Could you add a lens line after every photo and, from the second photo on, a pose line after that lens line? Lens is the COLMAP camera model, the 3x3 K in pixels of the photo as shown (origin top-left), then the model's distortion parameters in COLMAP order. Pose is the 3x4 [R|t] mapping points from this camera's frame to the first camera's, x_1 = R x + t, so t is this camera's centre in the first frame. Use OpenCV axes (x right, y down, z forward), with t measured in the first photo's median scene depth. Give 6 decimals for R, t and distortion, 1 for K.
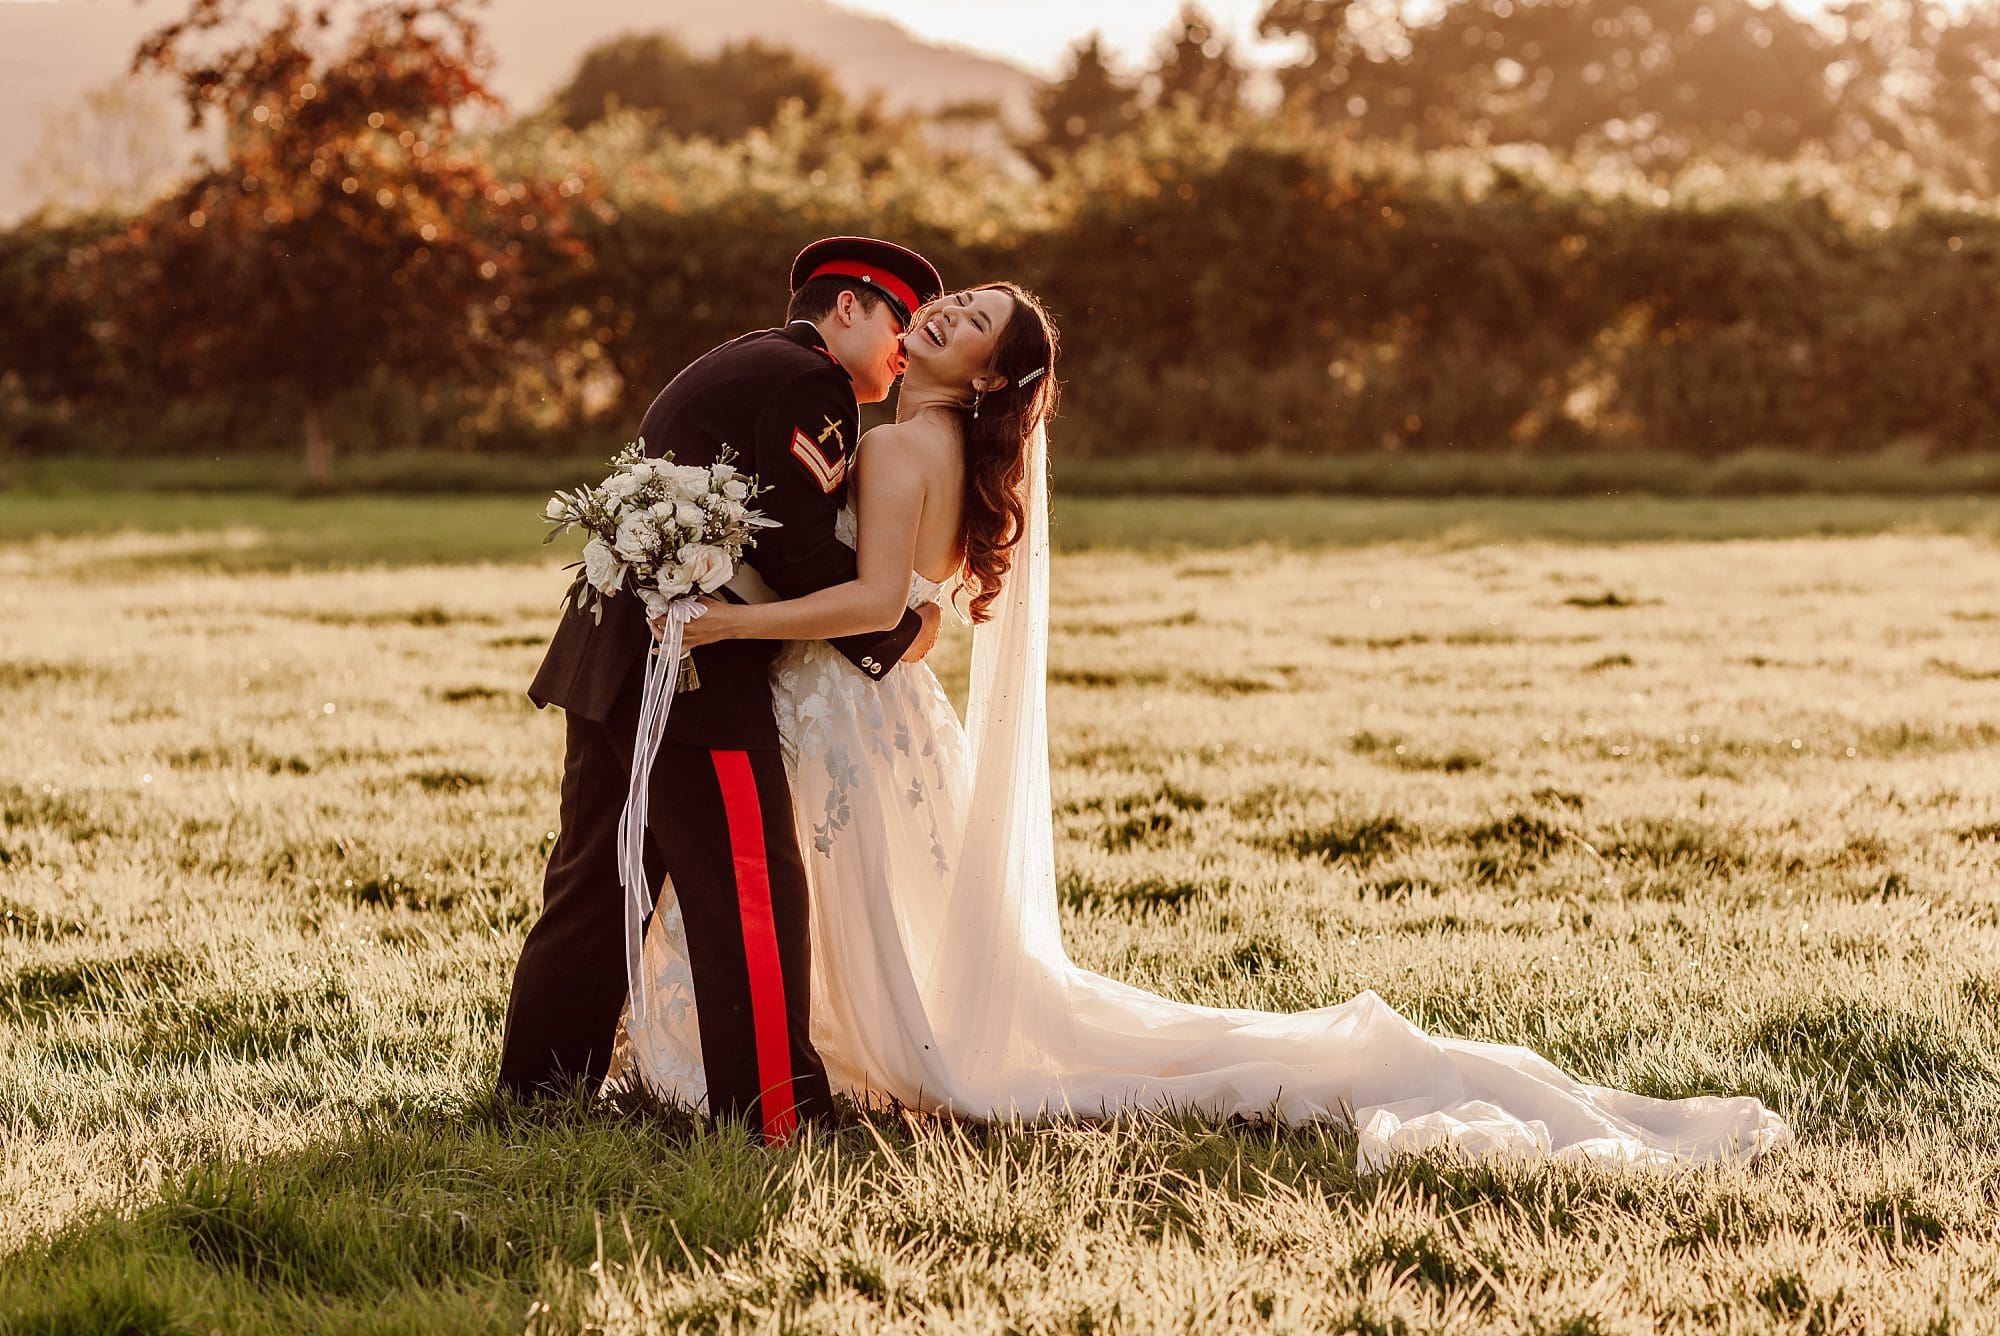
lens RADIAL K [[5750.7, 0, 1000.0], [0, 5750.7, 668.0], [0, 0, 1]] dist [-0.081725, 1.258576]
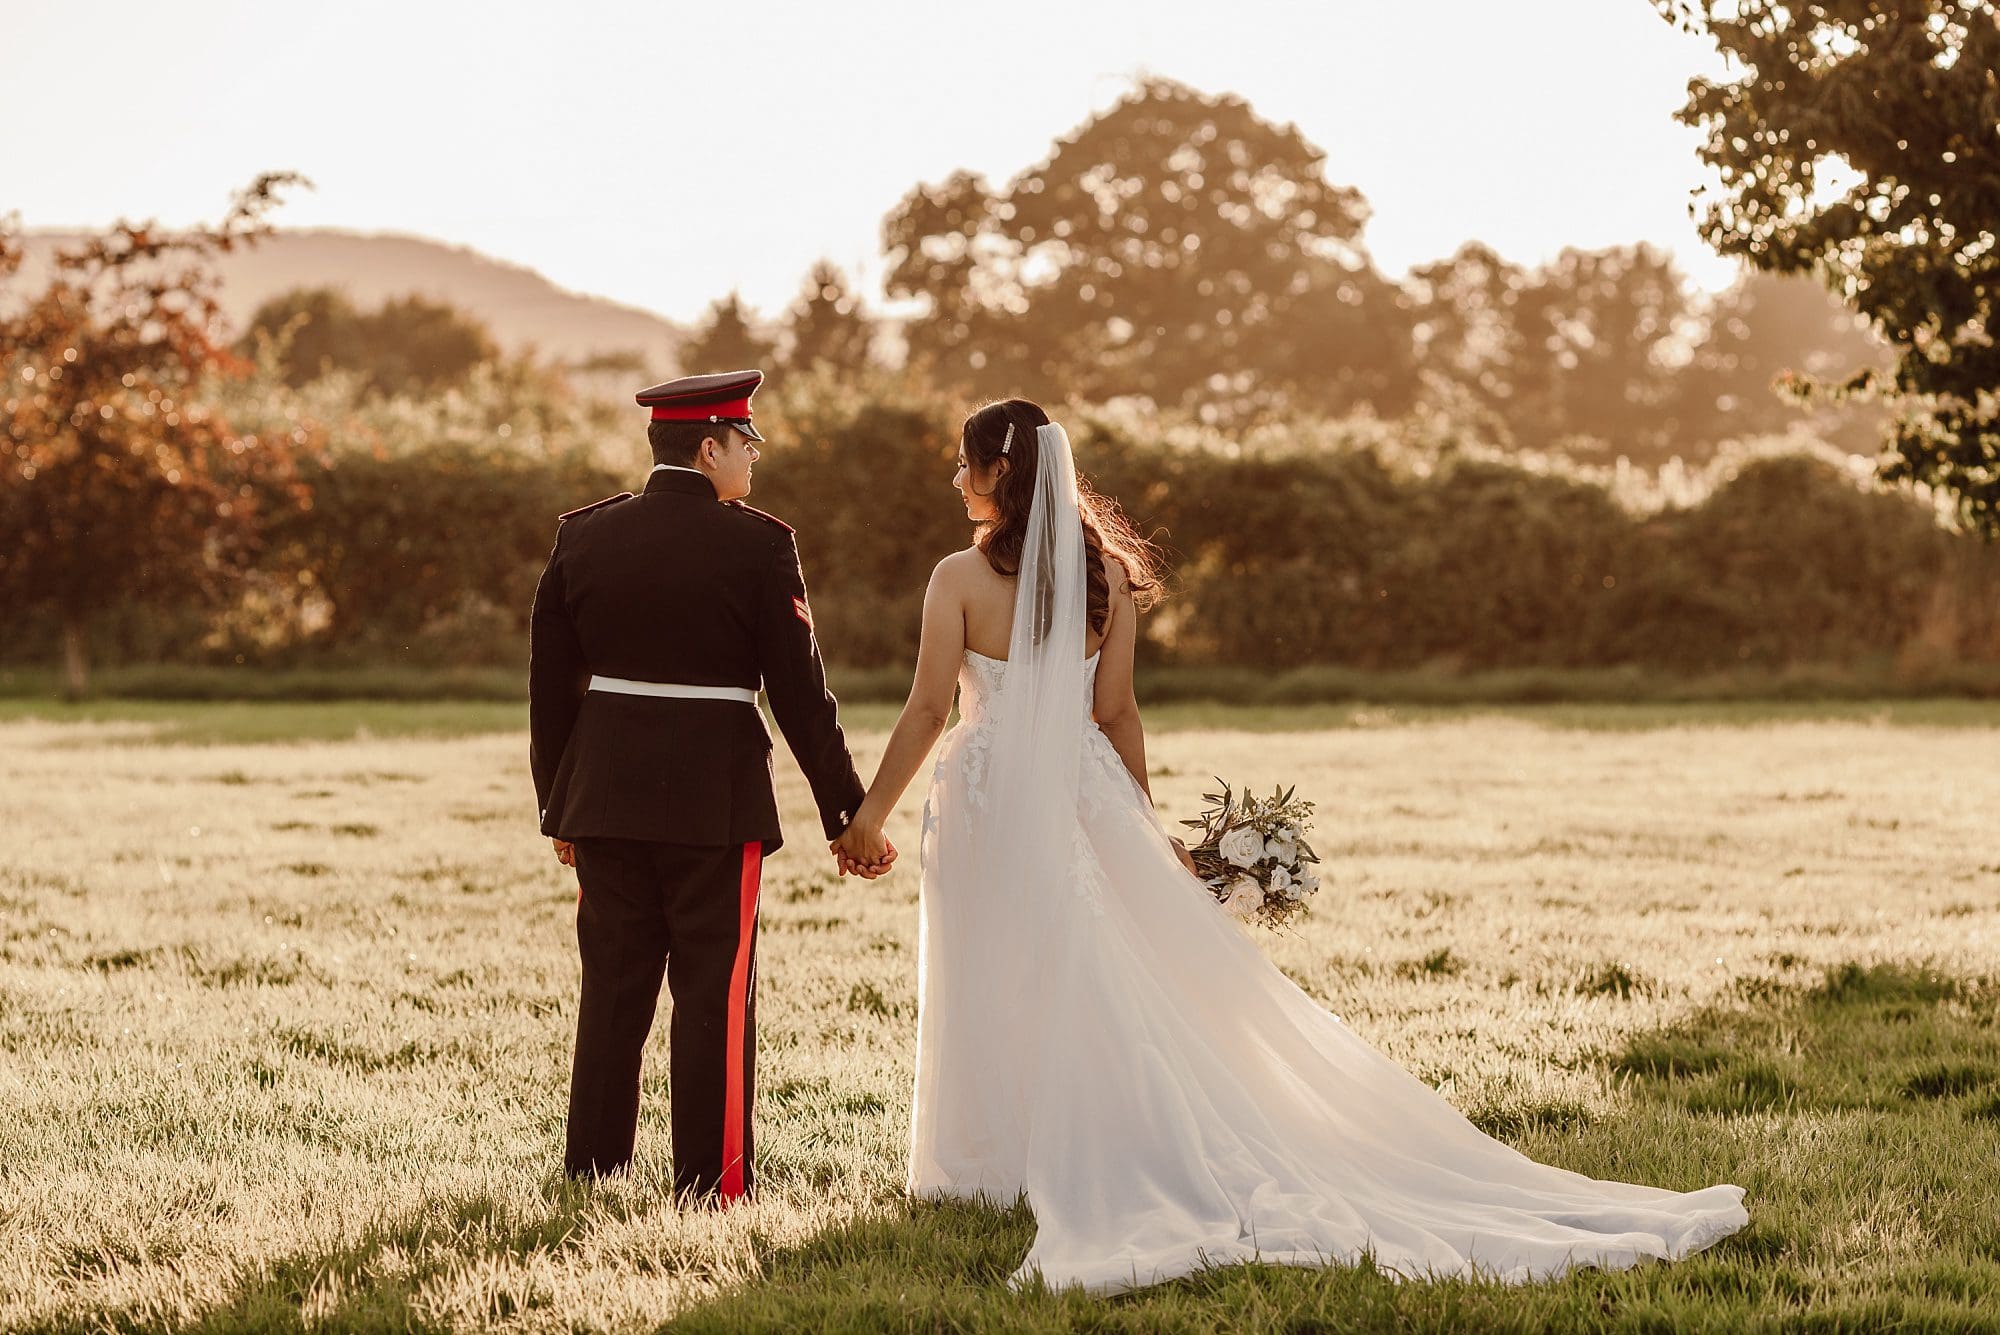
lens RADIAL K [[5750.7, 0, 1000.0], [0, 5750.7, 667.5], [0, 0, 1]] dist [-0.081725, 1.258576]
pose [[0.997914, 0.001755, 0.064534, -0.006812], [0.000979, 0.999104, -0.042307, 0.011294], [-0.064550, 0.042281, 0.997018, -0.155959]]
